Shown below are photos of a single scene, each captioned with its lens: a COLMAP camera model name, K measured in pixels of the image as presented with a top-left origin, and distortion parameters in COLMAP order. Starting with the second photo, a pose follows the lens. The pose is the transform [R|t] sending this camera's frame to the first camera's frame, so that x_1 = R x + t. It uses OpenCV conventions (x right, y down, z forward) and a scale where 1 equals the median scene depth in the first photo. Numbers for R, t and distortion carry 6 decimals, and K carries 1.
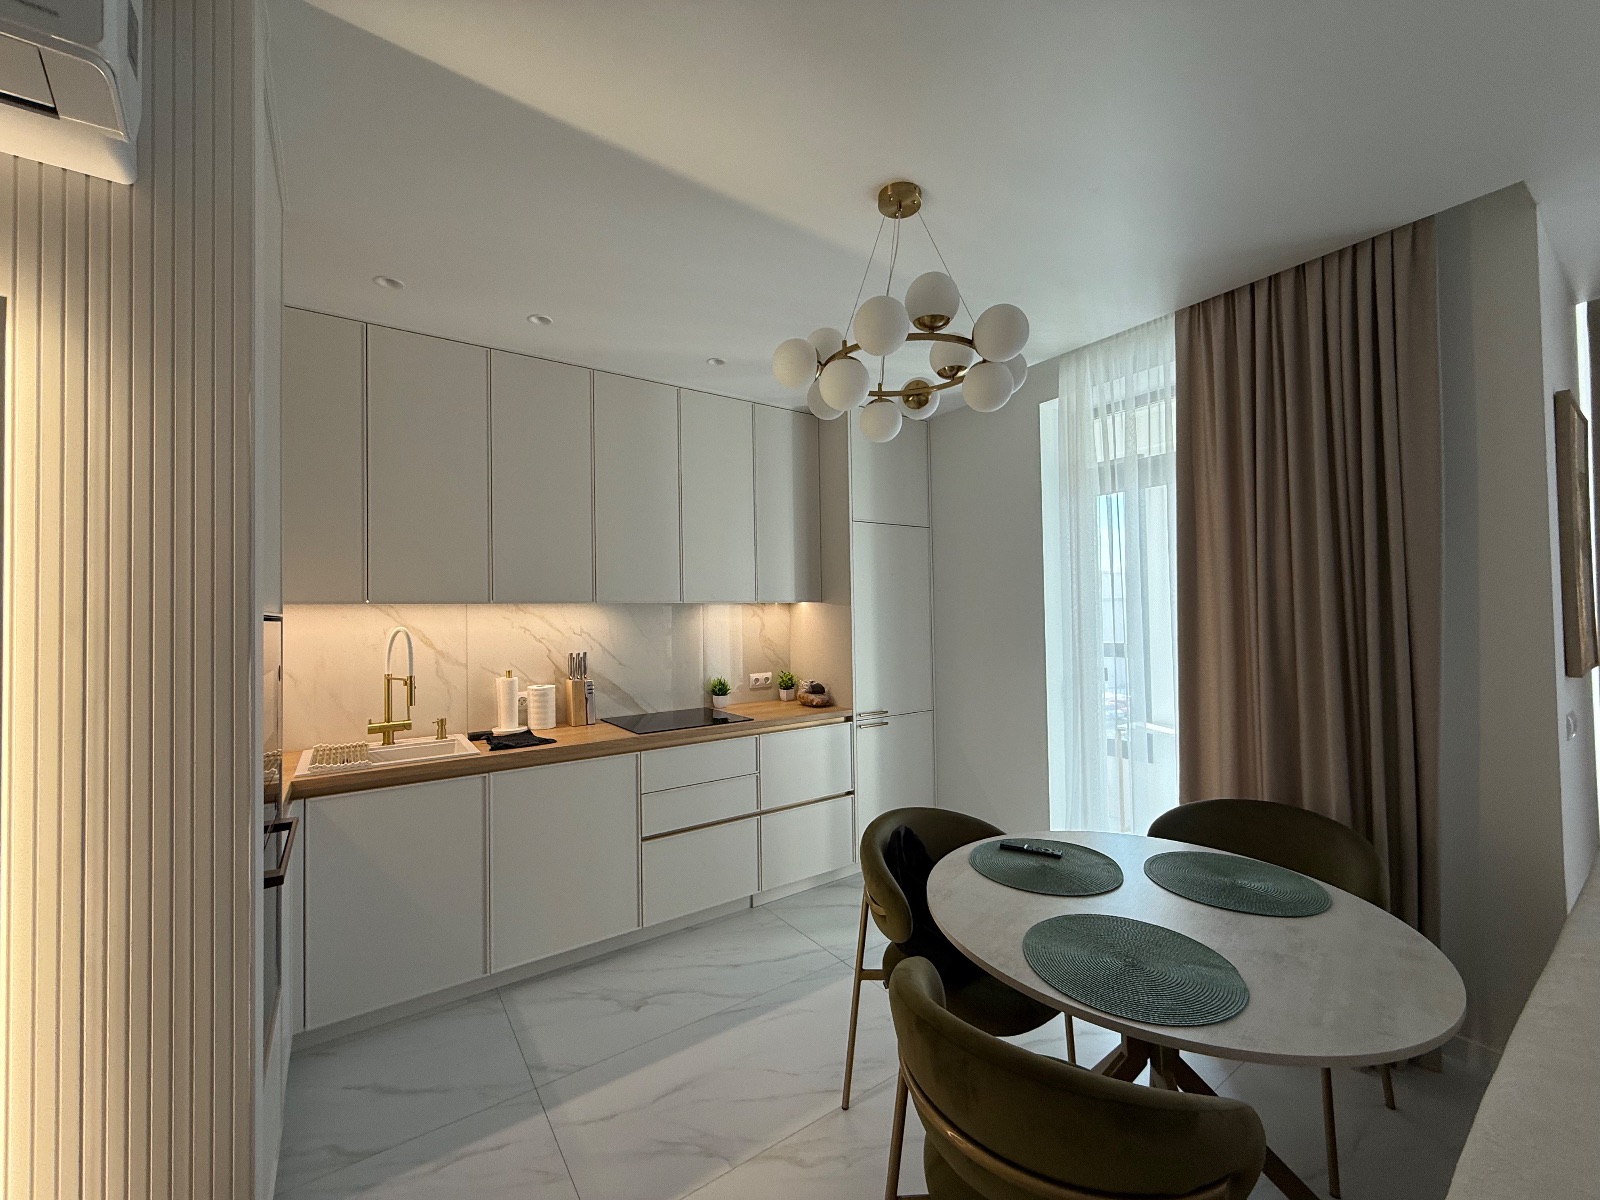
lens RADIAL K [[639.5, 0, 800.0], [0, 639.5, 600.0], [0, 0, 1]] dist [-0.000284, 0.000103]
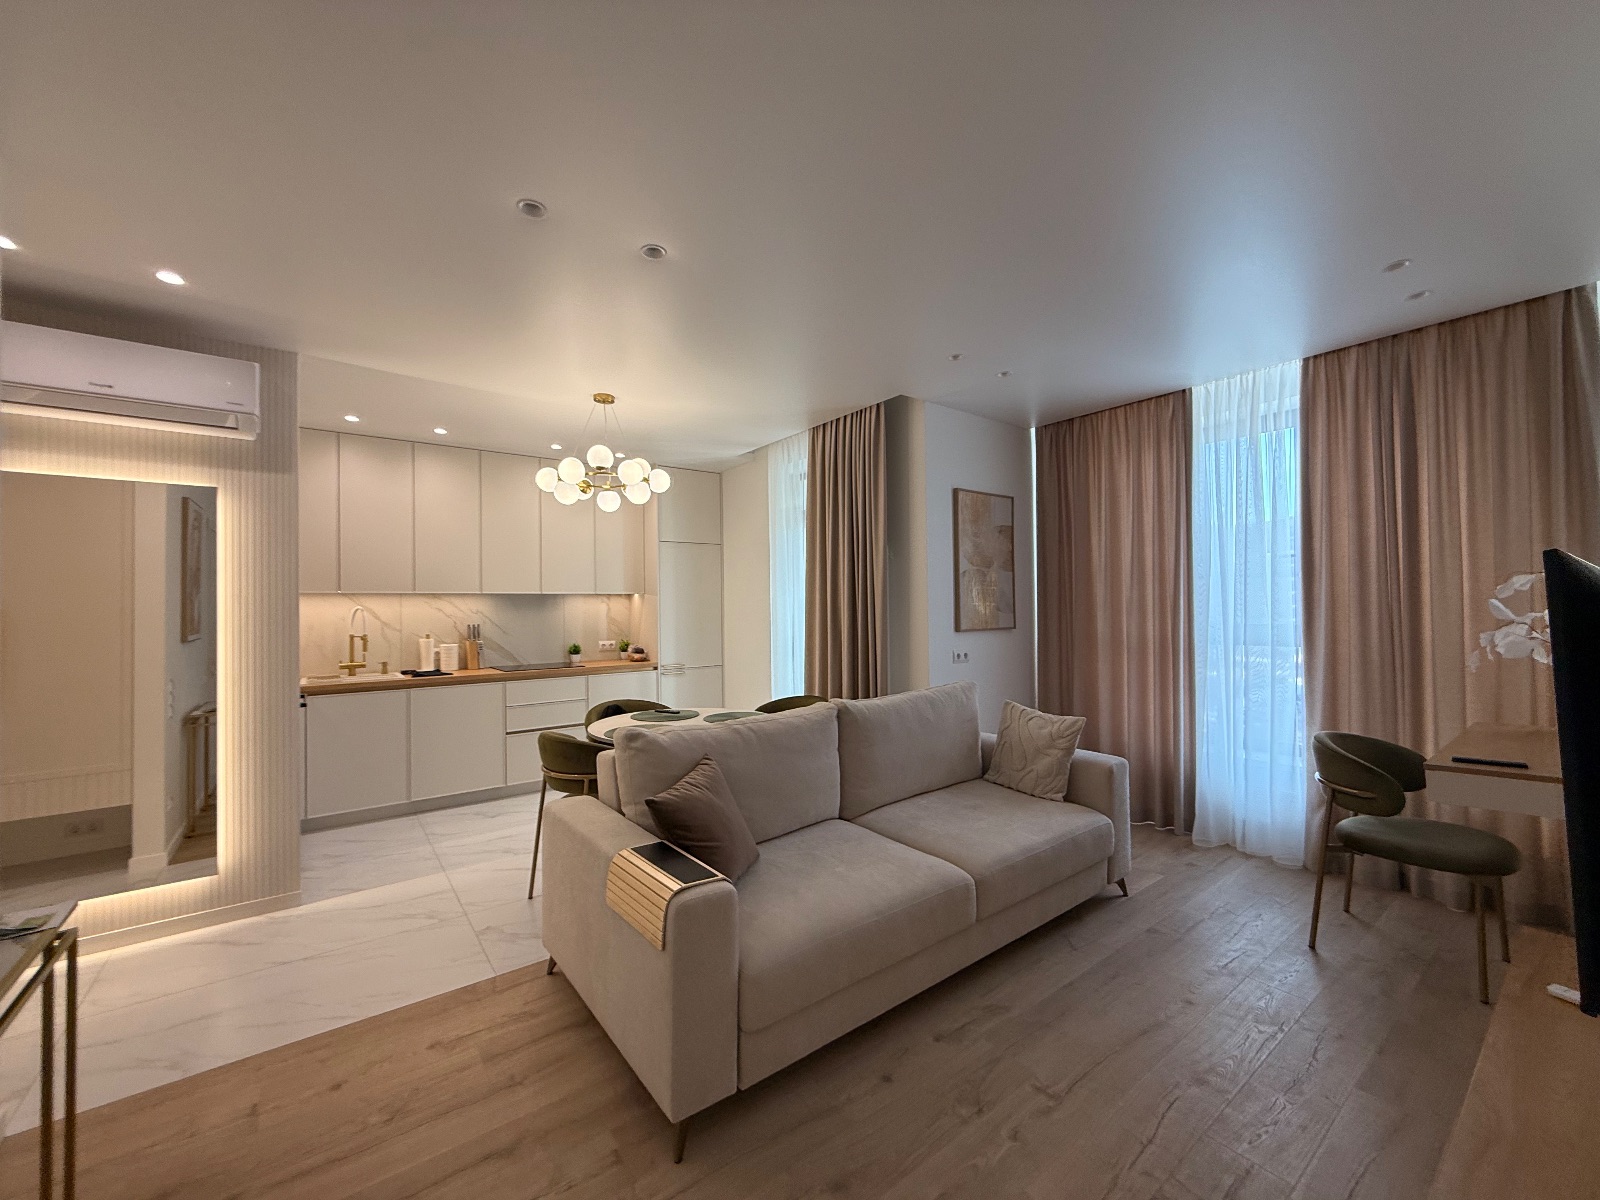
lens RADIAL K [[631.8, 0, 800.0], [0, 631.8, 600.0], [0, 0, 1]] dist [0.001273, 0.000043]
pose [[0.999142, 0.002601, 0.041343, 0.439250], [-0.002968, 0.999957, 0.008822, 0.004647], [-0.041319, -0.008937, 0.999106, -0.670242]]
